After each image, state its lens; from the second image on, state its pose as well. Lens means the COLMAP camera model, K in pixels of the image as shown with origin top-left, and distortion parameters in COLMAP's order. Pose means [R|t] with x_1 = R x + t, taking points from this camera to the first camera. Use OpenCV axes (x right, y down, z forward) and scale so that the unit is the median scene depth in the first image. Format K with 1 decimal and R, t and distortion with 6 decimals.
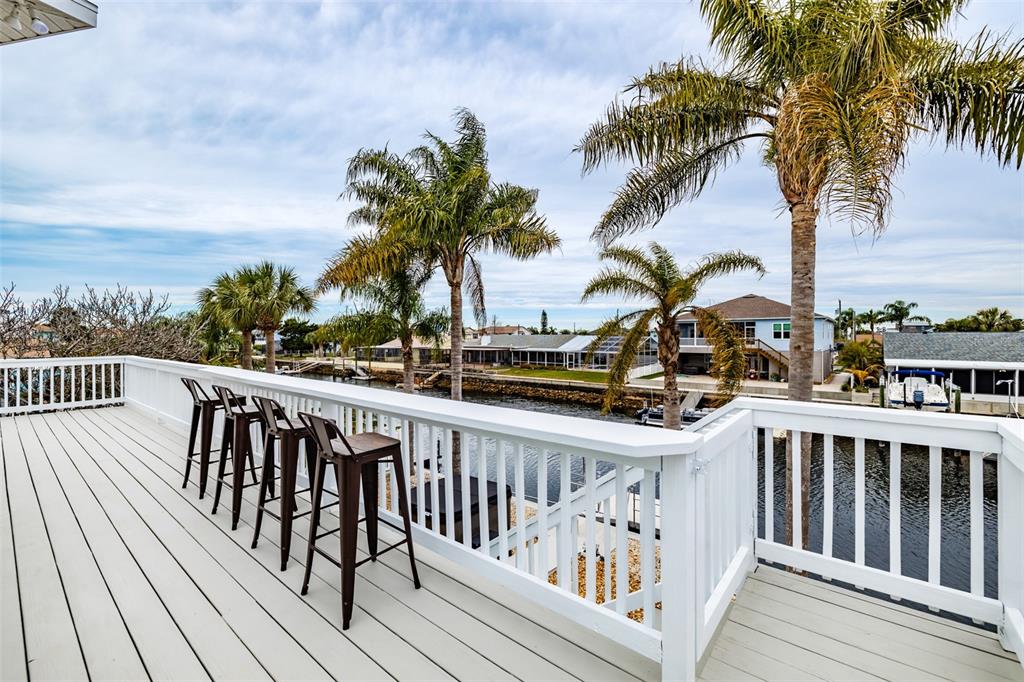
lens RADIAL K [[435.0, 0, 515.8], [0, 435.0, 339.0], [0, 0, 1]] dist [-0.008093, 0.000038]
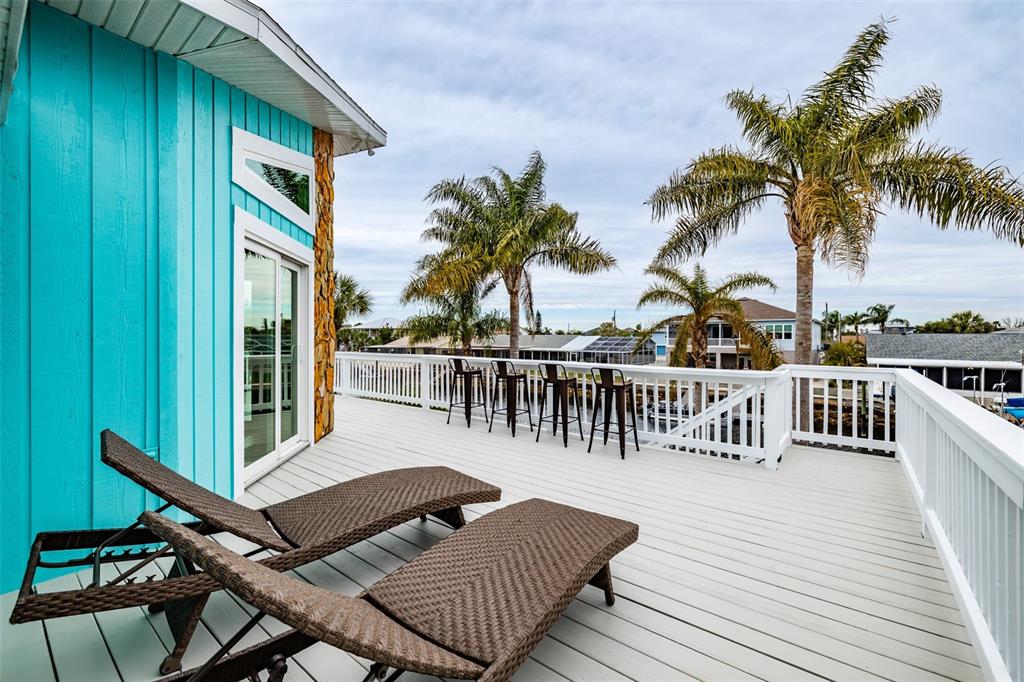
lens RADIAL K [[435.0, 0, 516.7], [0, 435.0, 341.6], [0, 0, 1]] dist [-0.008093, 0.000038]
pose [[0.999749, 0.002232, 0.022290, -0.156097], [-0.002348, 0.999984, 0.005182, 0.003888], [-0.022278, -0.005233, 0.999738, -0.202317]]
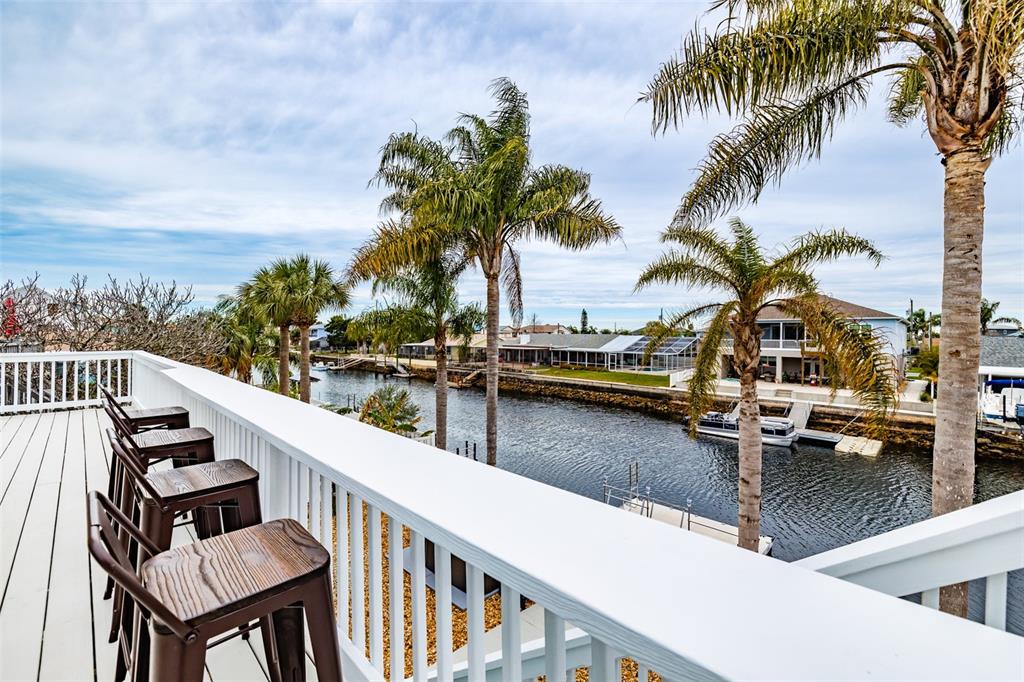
lens RADIAL K [[435.0, 0, 517.8], [0, 435.0, 337.4], [0, 0, 1]] dist [-0.008093, 0.000038]
pose [[0.996283, 0.011658, -0.085342, -0.006681], [-0.011853, 0.999928, -0.001781, 0.002120], [0.085316, 0.002786, 0.996350, 0.099213]]
